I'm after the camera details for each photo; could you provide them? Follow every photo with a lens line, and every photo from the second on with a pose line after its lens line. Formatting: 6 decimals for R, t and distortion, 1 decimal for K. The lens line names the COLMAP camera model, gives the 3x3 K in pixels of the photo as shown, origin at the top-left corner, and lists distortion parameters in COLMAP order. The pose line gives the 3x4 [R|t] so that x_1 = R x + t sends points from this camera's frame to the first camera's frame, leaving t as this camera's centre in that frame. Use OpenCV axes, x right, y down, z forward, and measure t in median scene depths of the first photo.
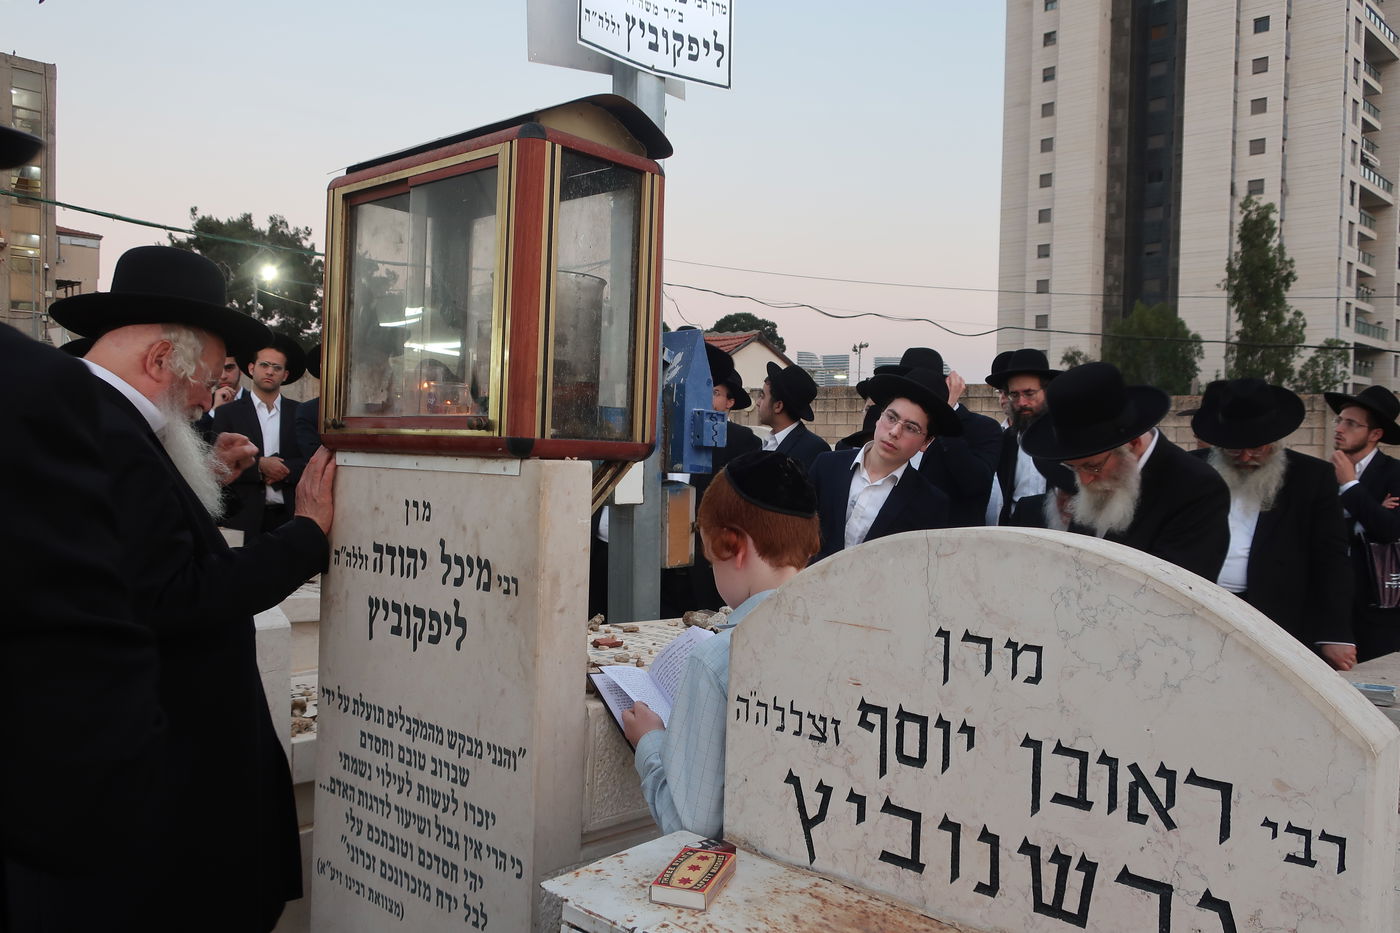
lens RADIAL K [[1106.0, 0, 697.0], [0, 1106.0, 462.1], [0, 0, 1]] dist [-0.008148, 0.018277]
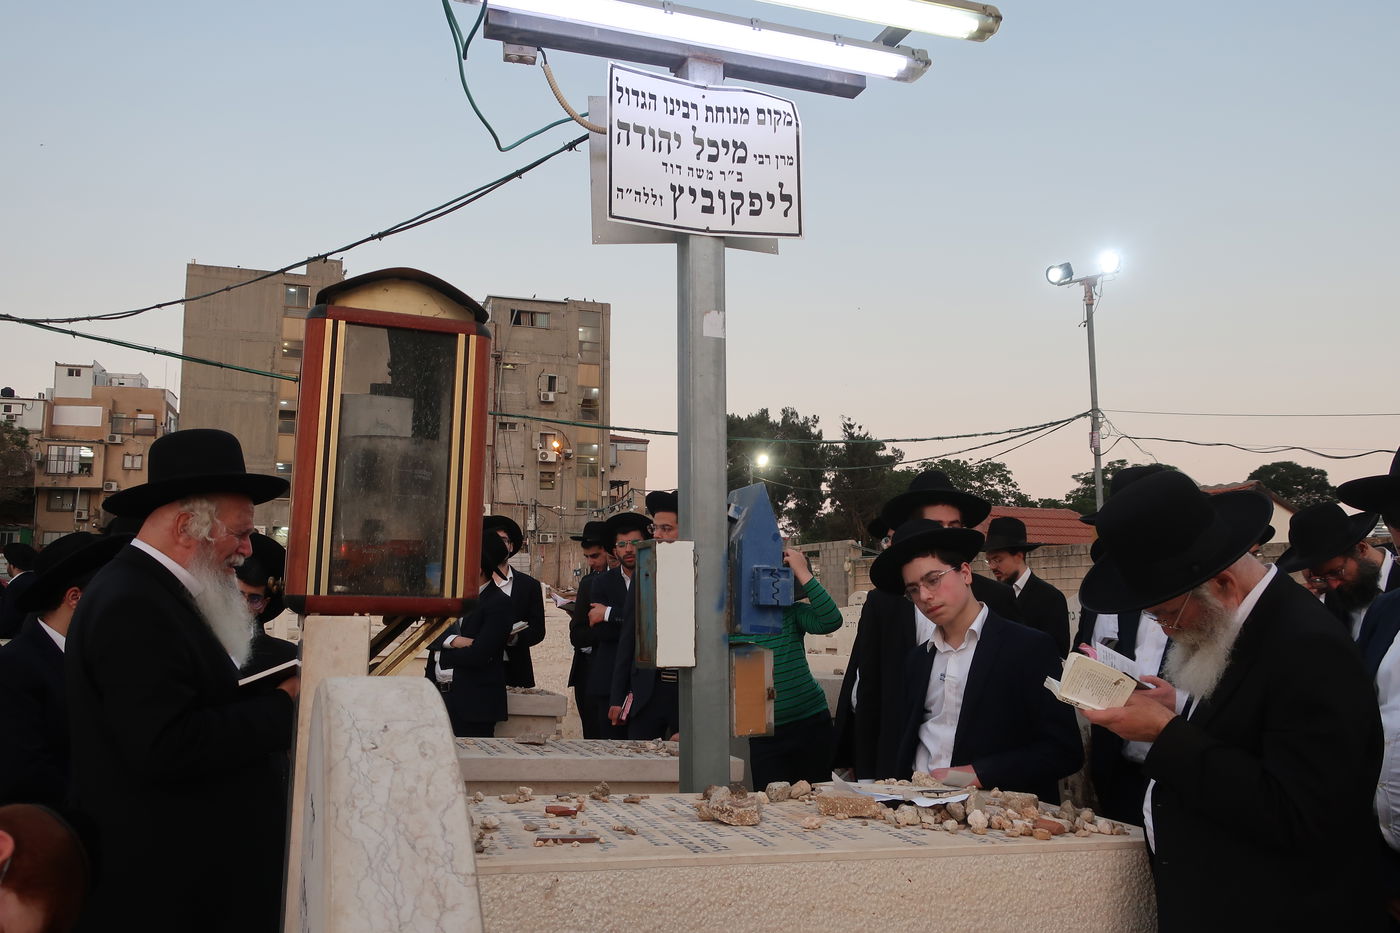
lens RADIAL K [[1106.0, 0, 699.5], [0, 1106.0, 468.7], [0, 0, 1]] dist [-0.008148, 0.018277]
pose [[0.899964, -0.077957, -0.428939, 0.367385], [0.013339, 0.988346, -0.151639, 0.013227], [0.435761, 0.130748, 0.890515, 0.122017]]
